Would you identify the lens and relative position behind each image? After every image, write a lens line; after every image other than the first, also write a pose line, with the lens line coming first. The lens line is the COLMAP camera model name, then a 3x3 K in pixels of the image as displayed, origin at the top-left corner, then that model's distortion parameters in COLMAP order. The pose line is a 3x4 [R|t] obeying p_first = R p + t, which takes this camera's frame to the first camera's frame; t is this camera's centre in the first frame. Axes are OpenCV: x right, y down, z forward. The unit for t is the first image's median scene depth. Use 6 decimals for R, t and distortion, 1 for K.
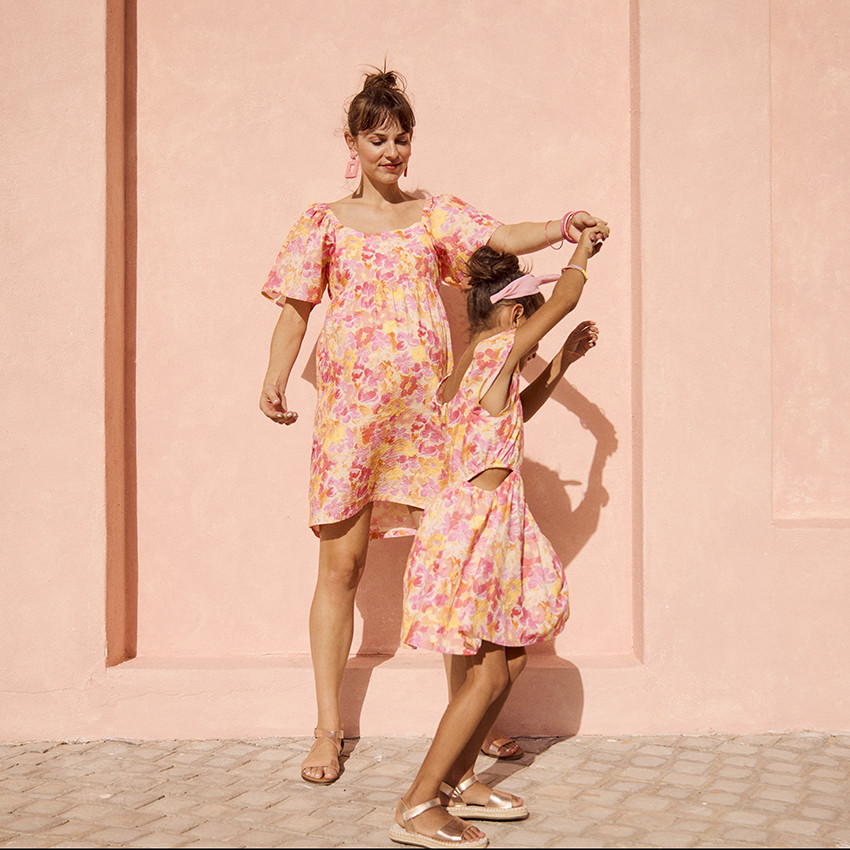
lens RADIAL K [[2282.3, 0, 423.8], [0, 2282.3, 424.0], [0, 0, 1]] dist [0.194058, 0.000000]
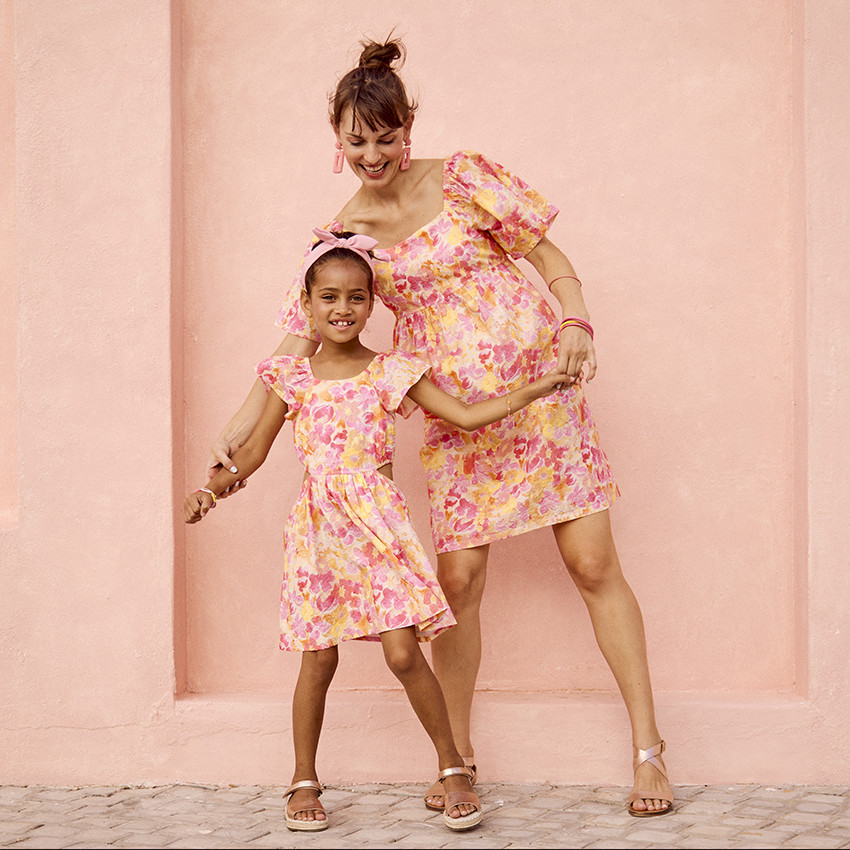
lens RADIAL K [[2333.5, 0, 445.2], [0, 2333.5, 457.4], [0, 0, 1]] dist [0.133543, 0.000000]
pose [[0.998155, -0.001610, -0.060692, 0.015245], [0.002561, 0.999875, 0.015598, 0.002345], [0.060659, -0.015724, 0.998035, 0.137190]]
